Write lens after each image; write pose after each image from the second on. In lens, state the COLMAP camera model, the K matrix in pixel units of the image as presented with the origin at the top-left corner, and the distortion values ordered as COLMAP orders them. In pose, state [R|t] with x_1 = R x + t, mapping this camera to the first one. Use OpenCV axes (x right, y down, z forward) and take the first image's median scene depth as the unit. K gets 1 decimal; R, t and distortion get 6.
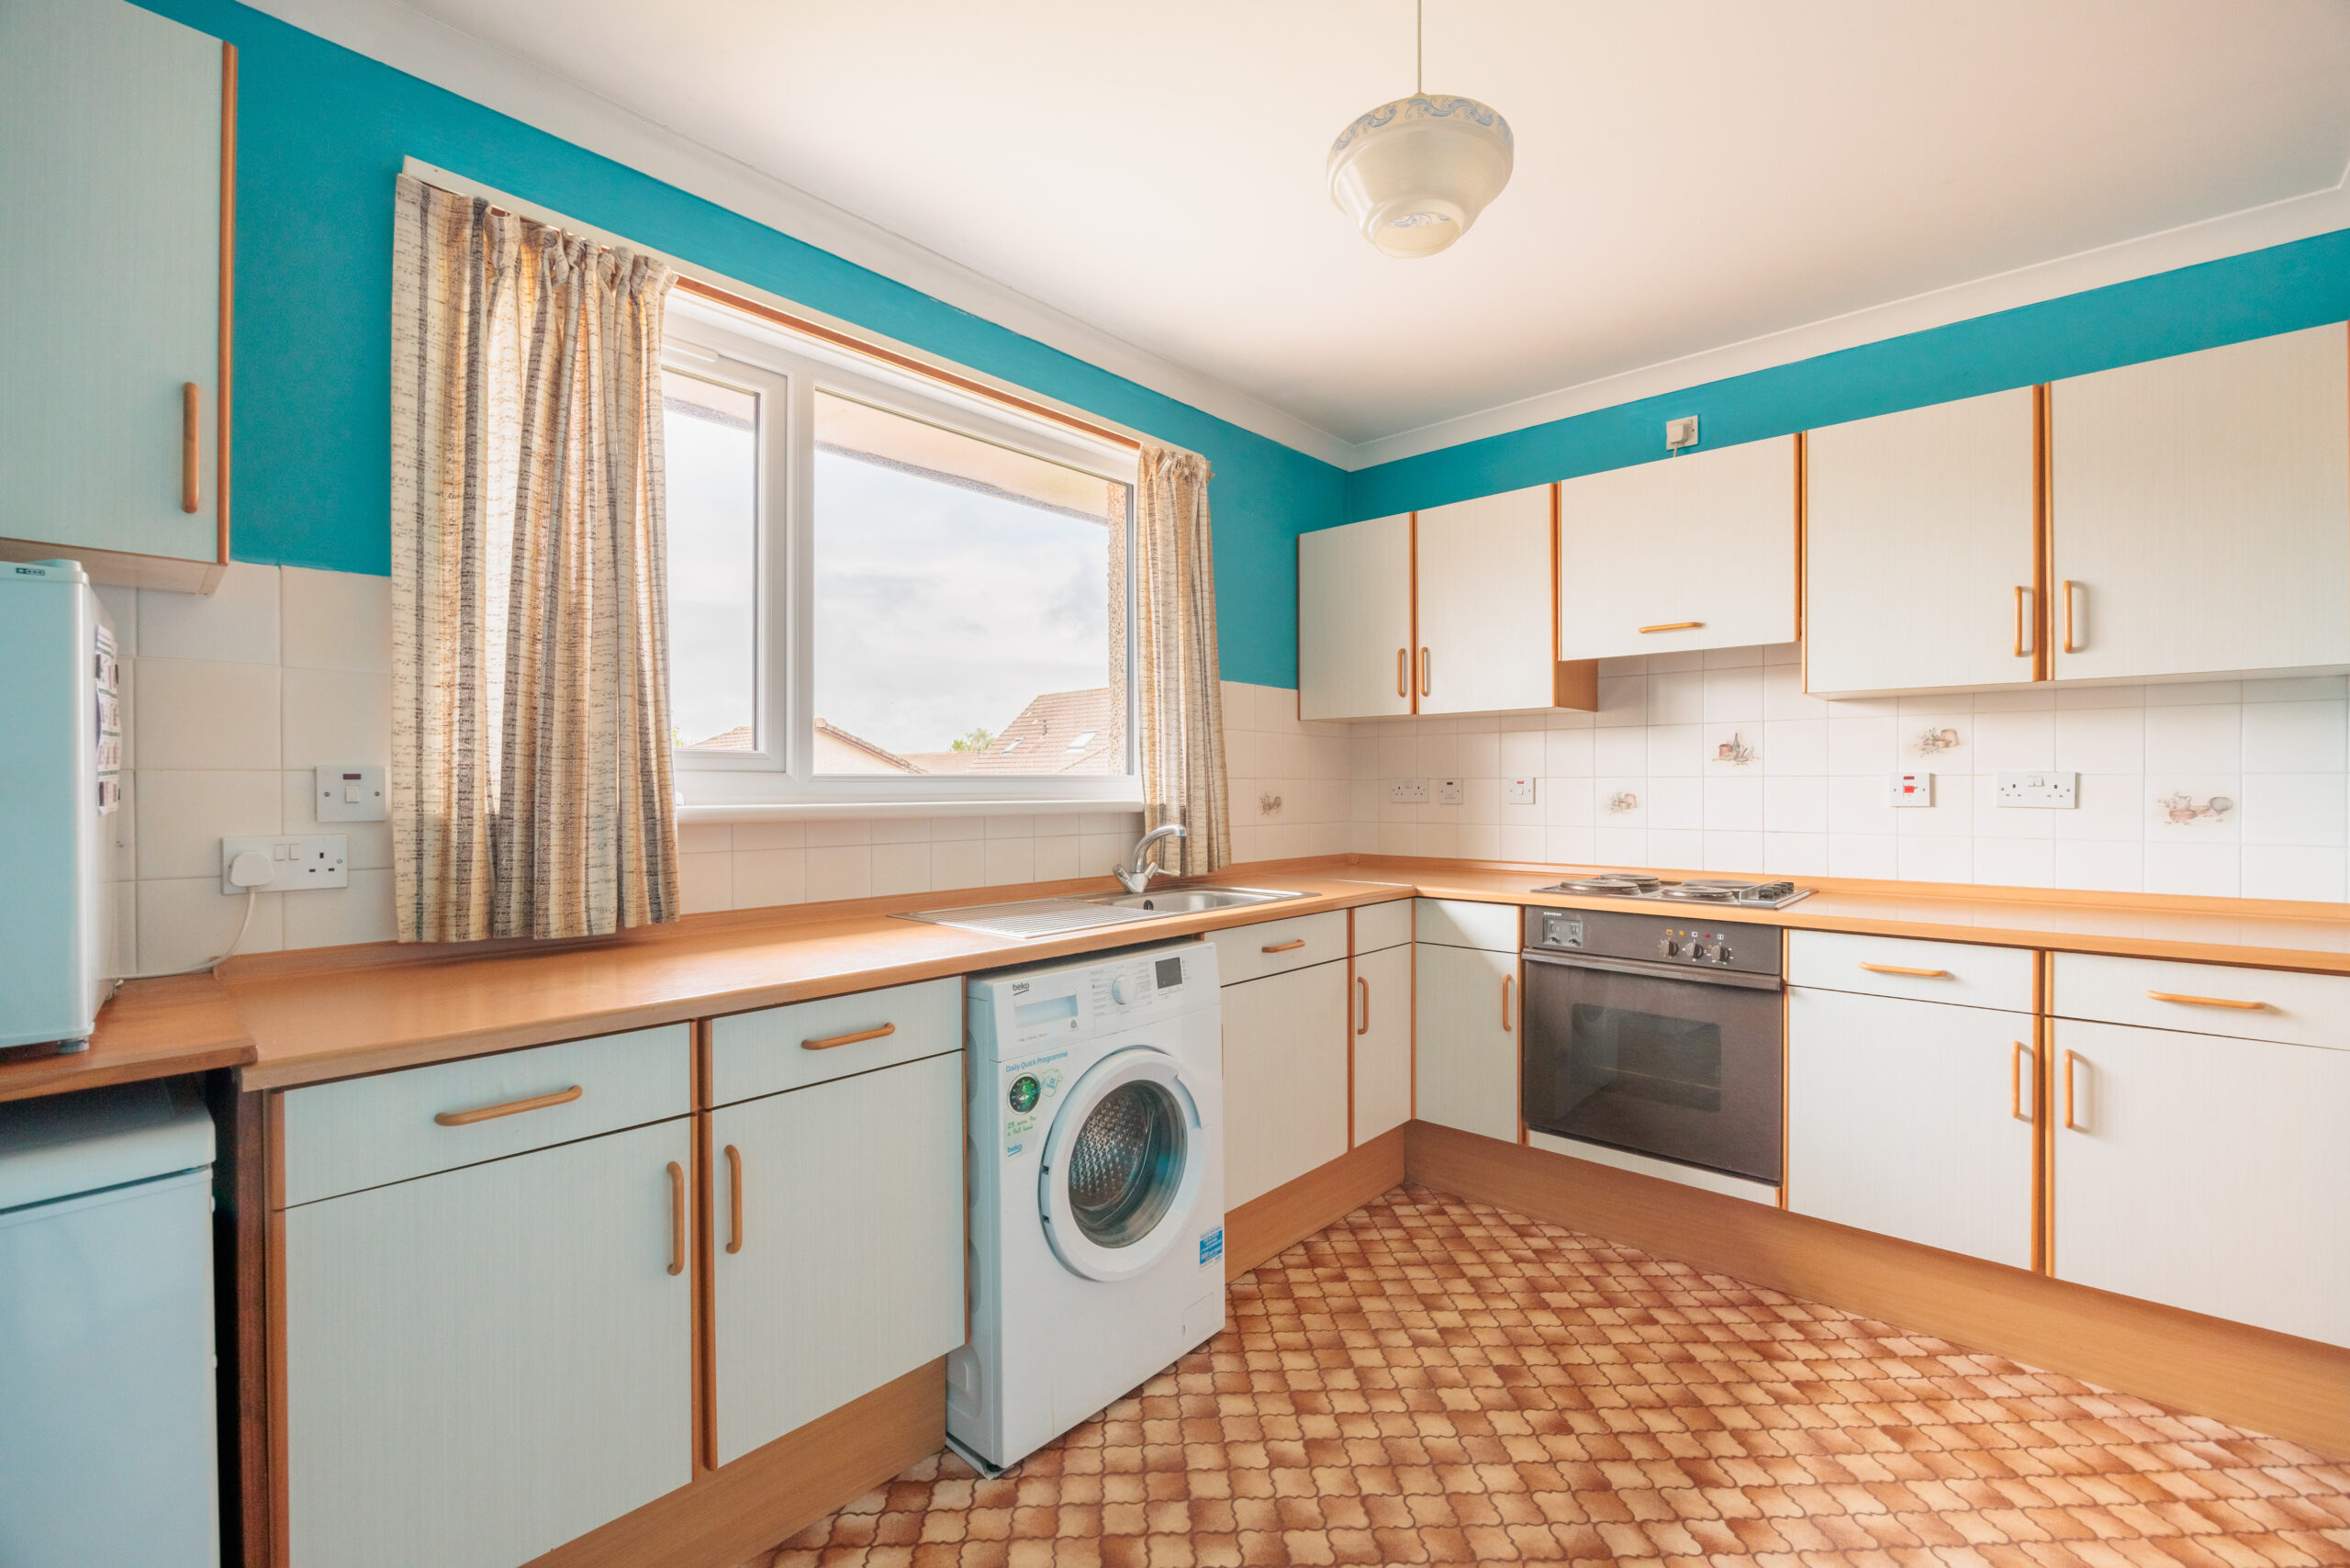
lens RADIAL K [[995.7, 0, 1174.8], [0, 995.7, 786.9], [0, 0, 1]] dist [-0.002587, -0.000150]
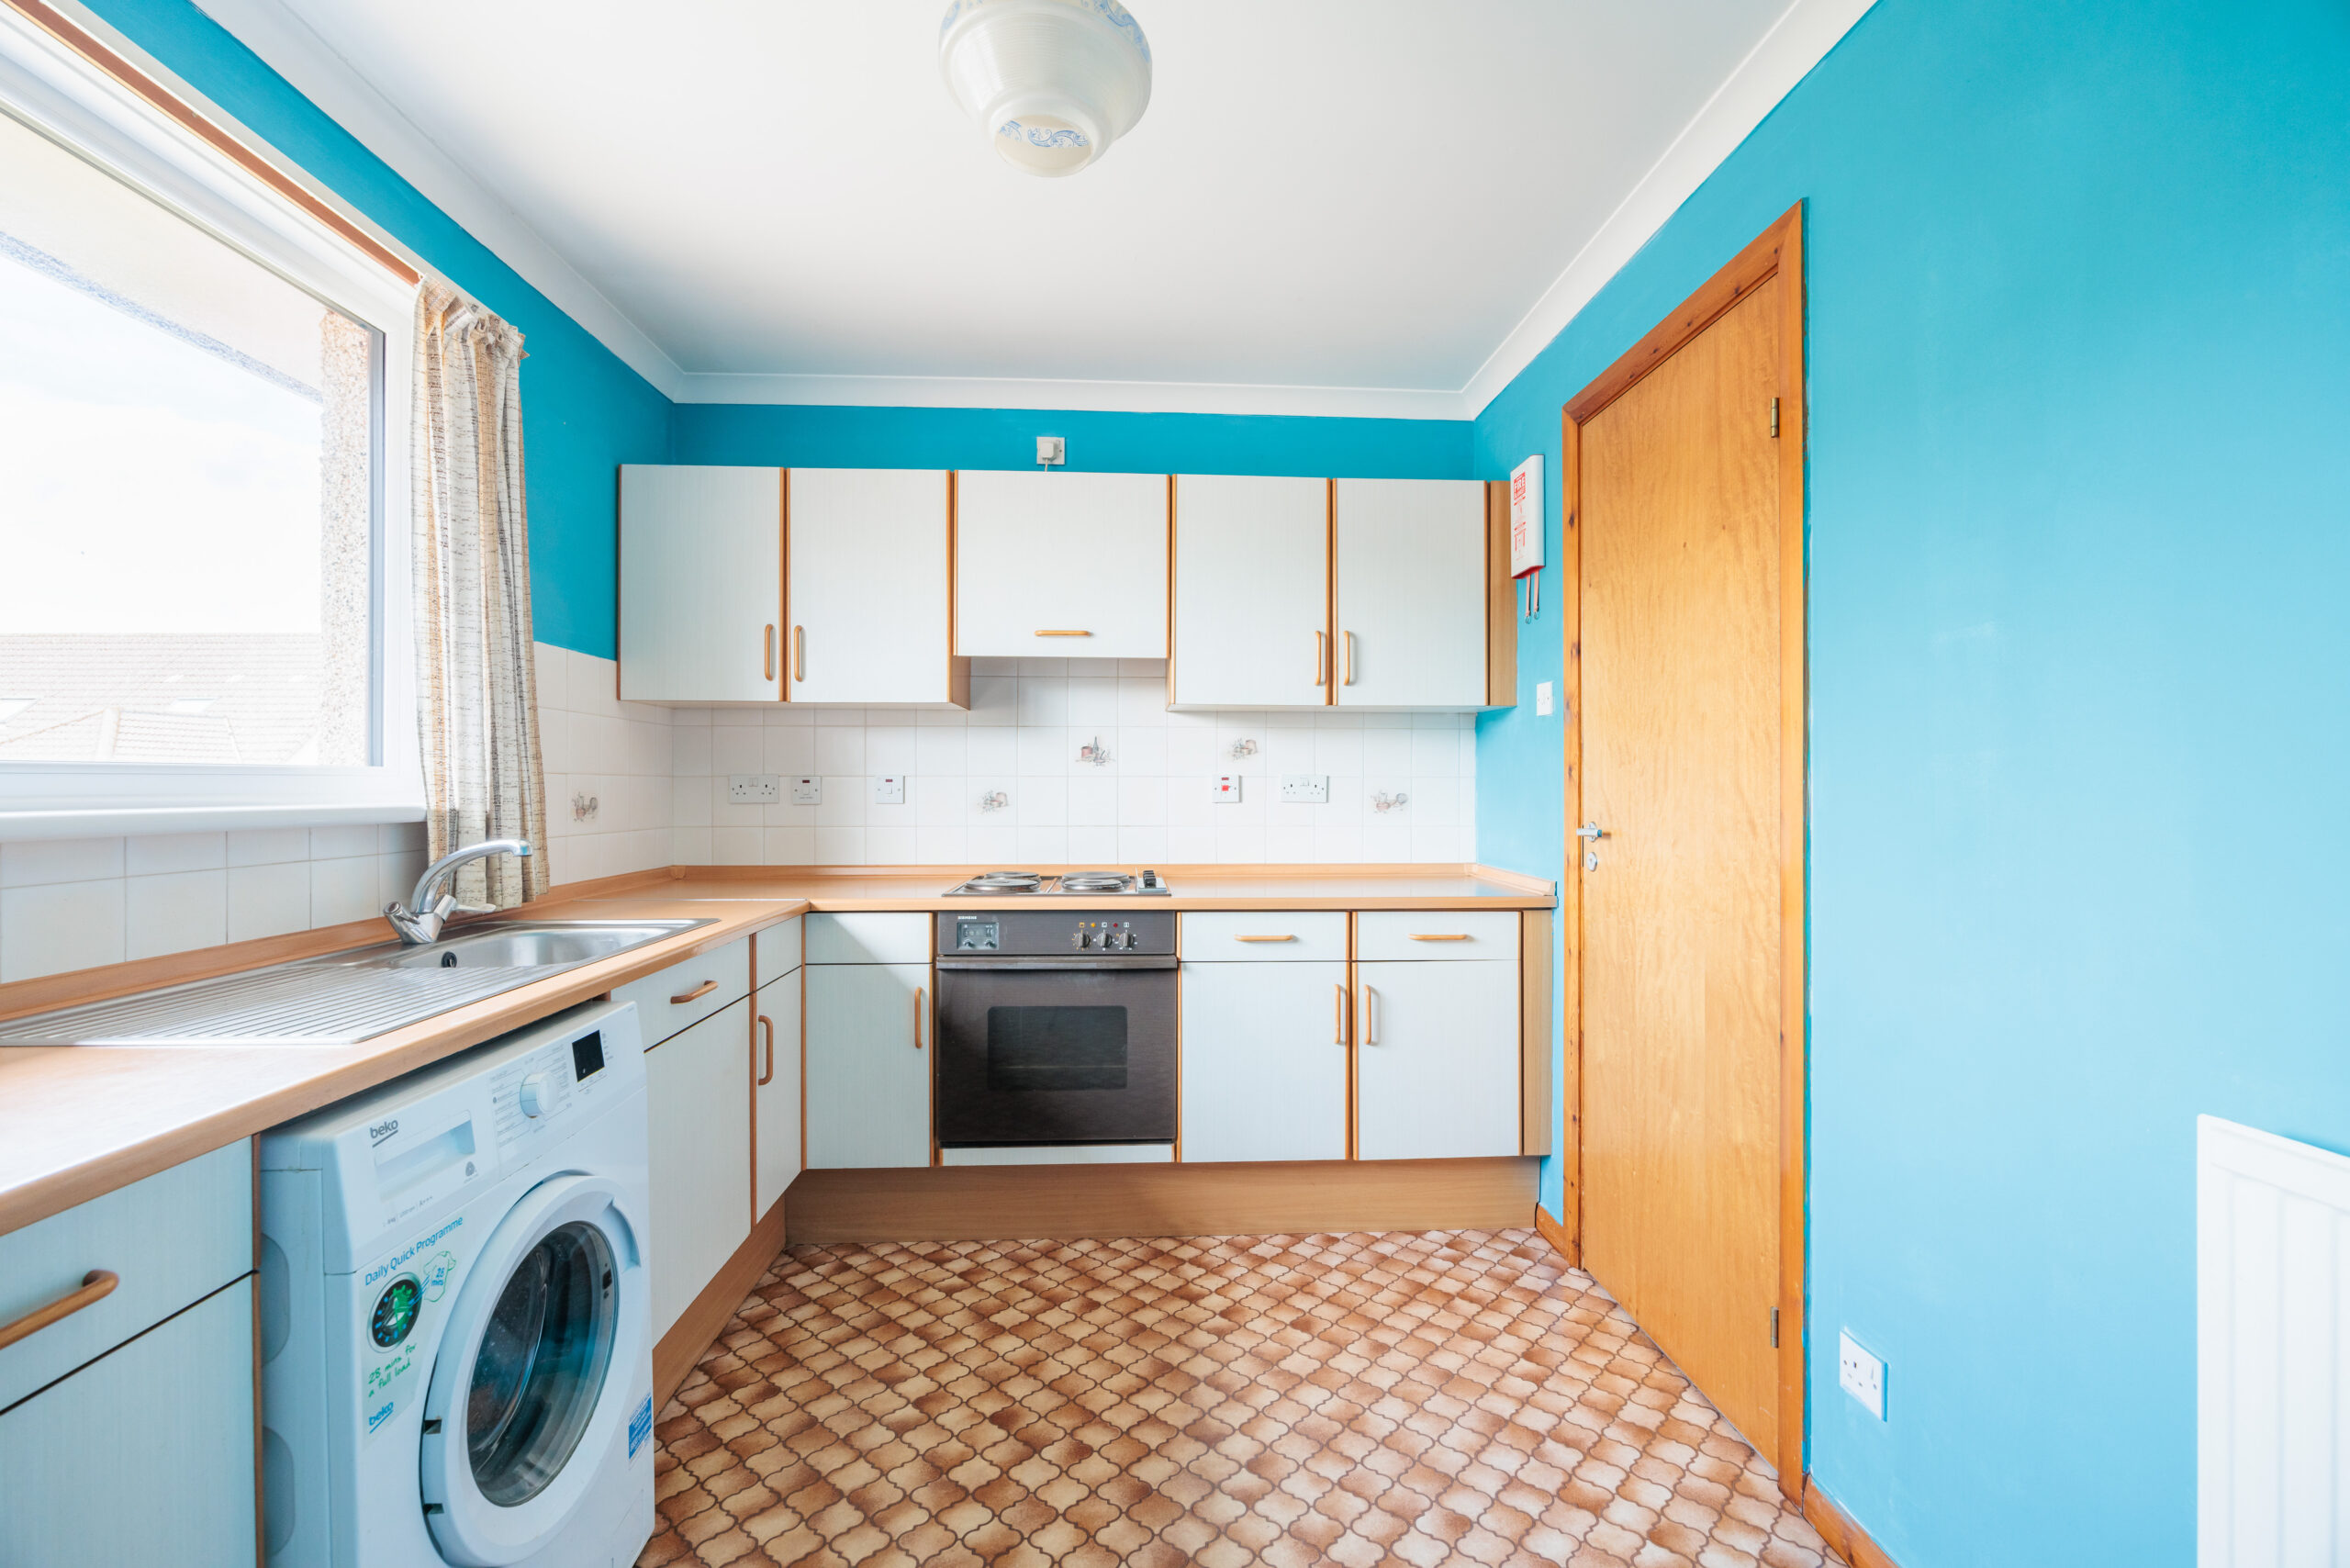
lens RADIAL K [[997.5, 0, 1178.9], [0, 997.5, 779.9], [0, 0, 1]] dist [-0.006376, 0.000794]
pose [[0.702613, 0.005729, 0.711550, -0.180407], [-0.002276, 0.999981, -0.005803, -0.000452], [-0.711569, 0.002458, 0.702612, 0.195967]]
